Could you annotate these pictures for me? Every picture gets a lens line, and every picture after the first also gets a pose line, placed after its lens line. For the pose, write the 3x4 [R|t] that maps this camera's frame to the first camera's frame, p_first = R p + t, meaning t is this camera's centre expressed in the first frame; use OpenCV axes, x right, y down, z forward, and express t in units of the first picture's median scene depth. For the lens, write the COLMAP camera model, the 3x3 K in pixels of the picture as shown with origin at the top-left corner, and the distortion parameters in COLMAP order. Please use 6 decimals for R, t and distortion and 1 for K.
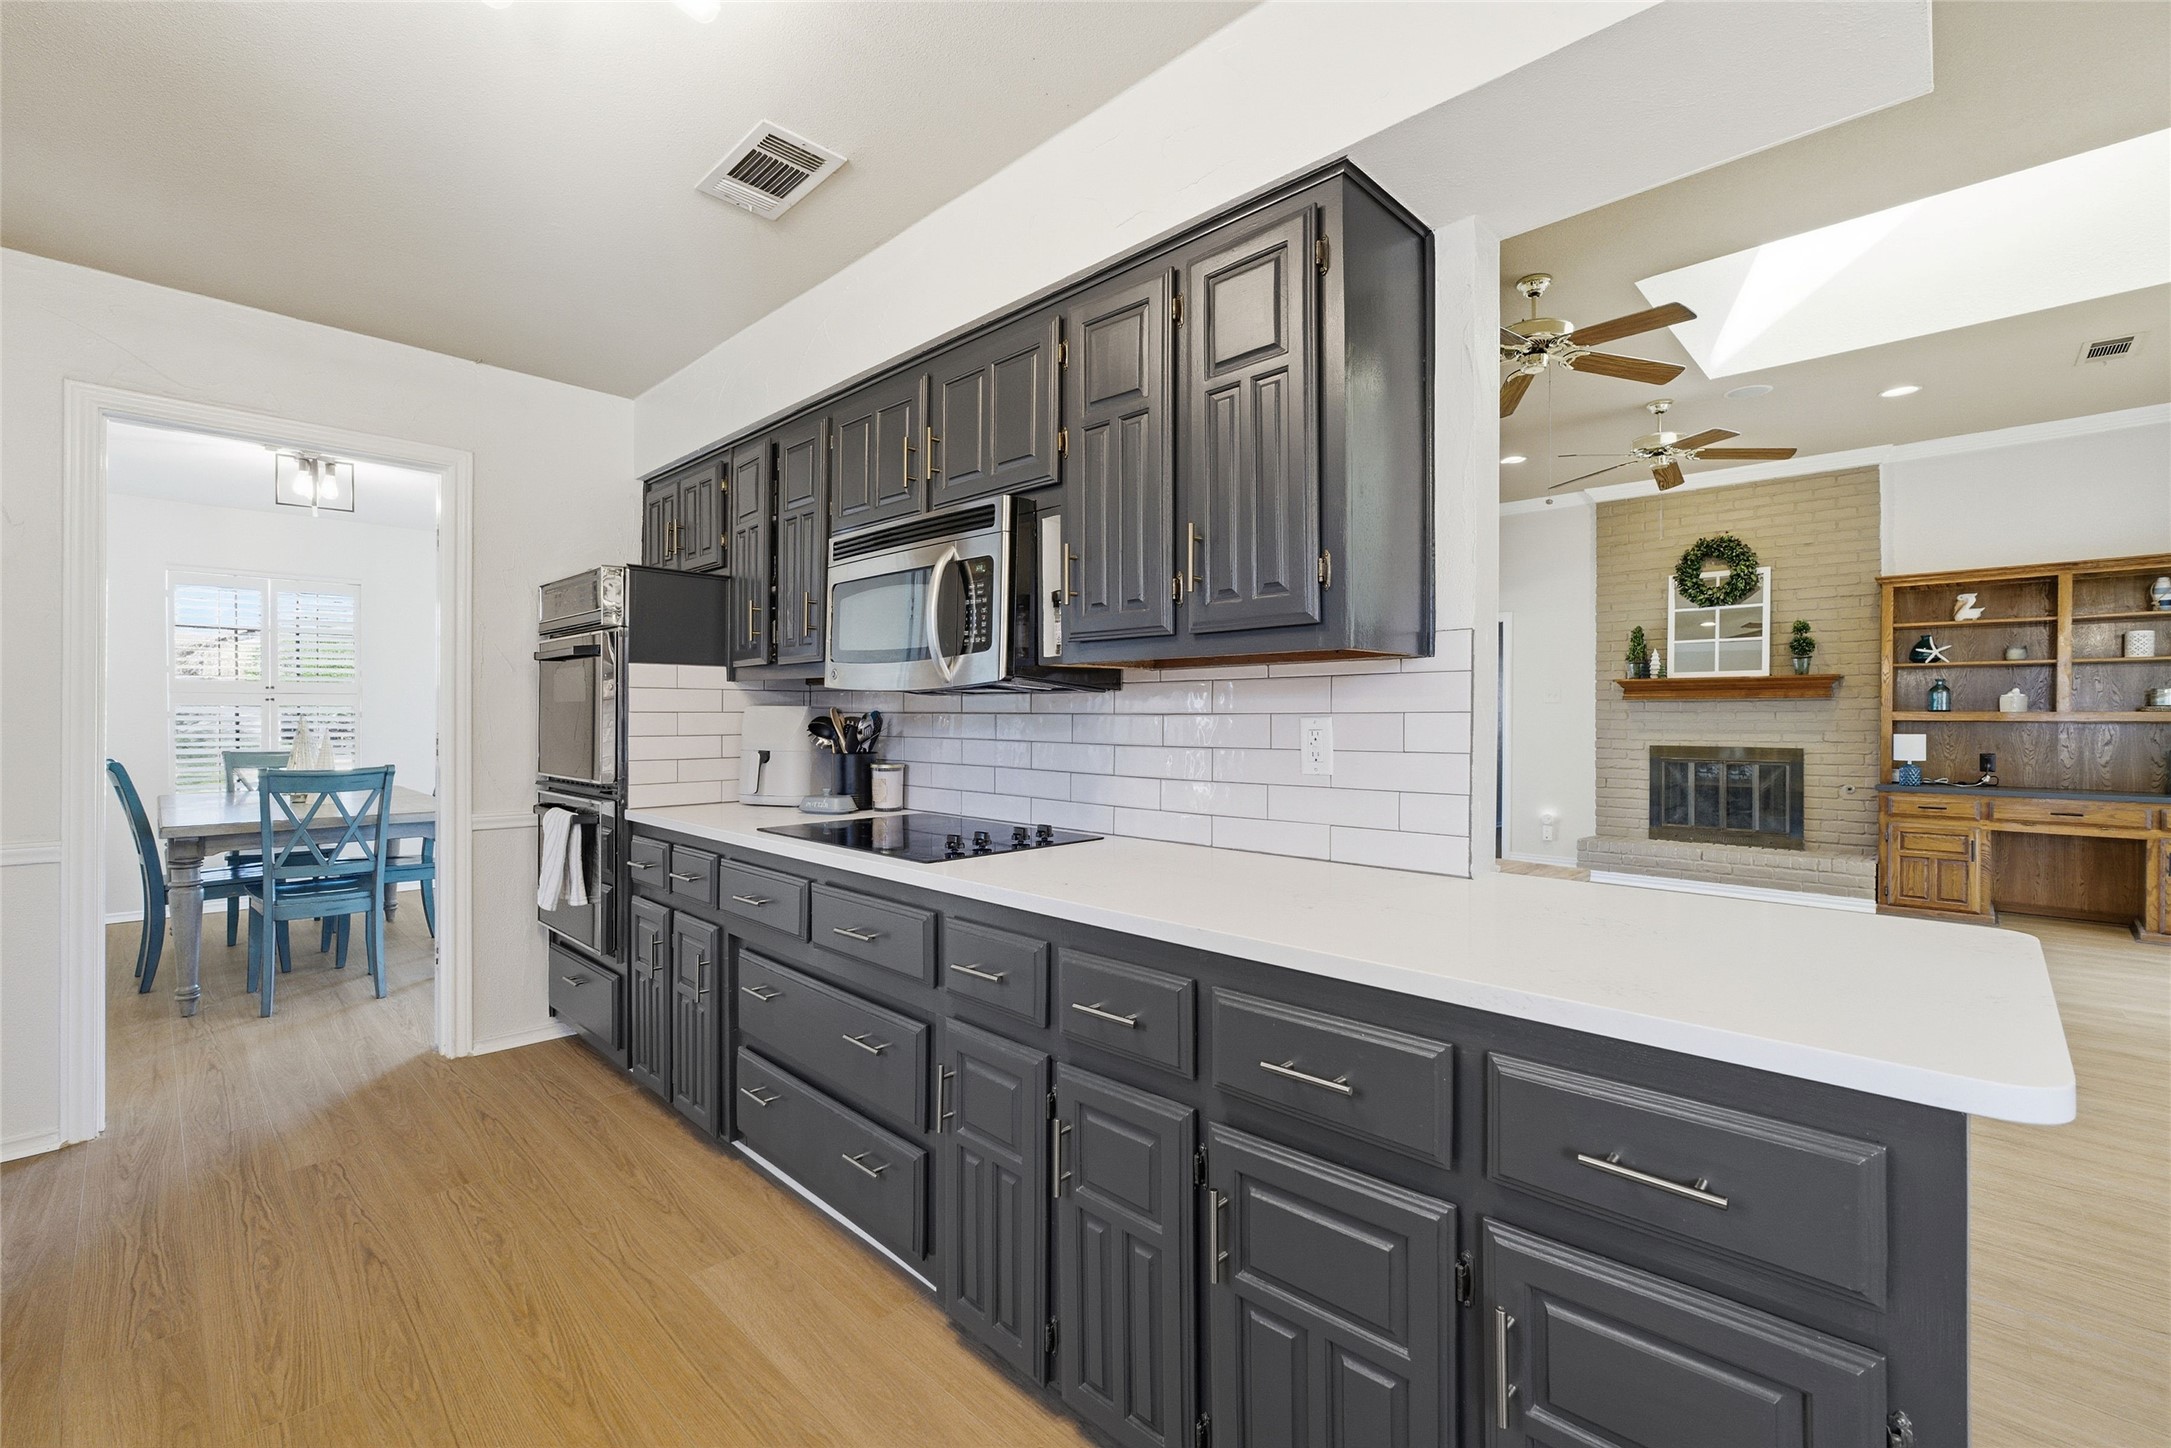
lens RADIAL K [[922.6, 0, 1085.5], [0, 922.6, 724.0], [0, 0, 1]] dist [-0.001633, 0.000152]
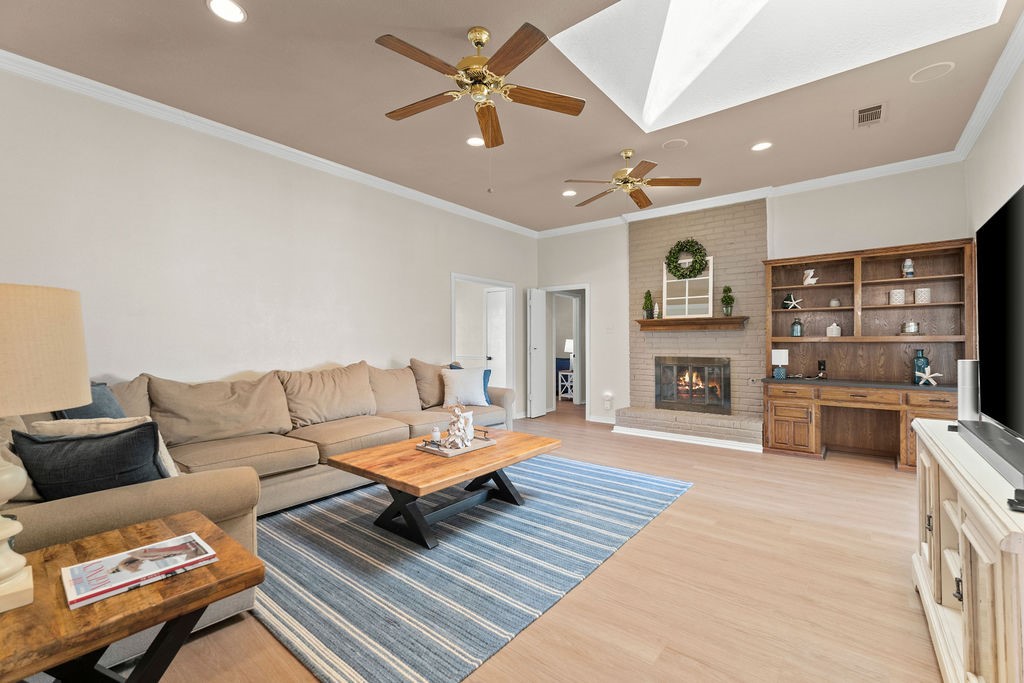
lens RADIAL K [[434.7, 0, 506.2], [0, 434.7, 341.8], [0, 0, 1]] dist [0.000390, -0.000067]
pose [[0.996637, -0.005569, 0.081754, 0.293148], [0.006173, 0.999955, -0.007145, -0.001180], [-0.081710, 0.007626, 0.996627, 0.206977]]
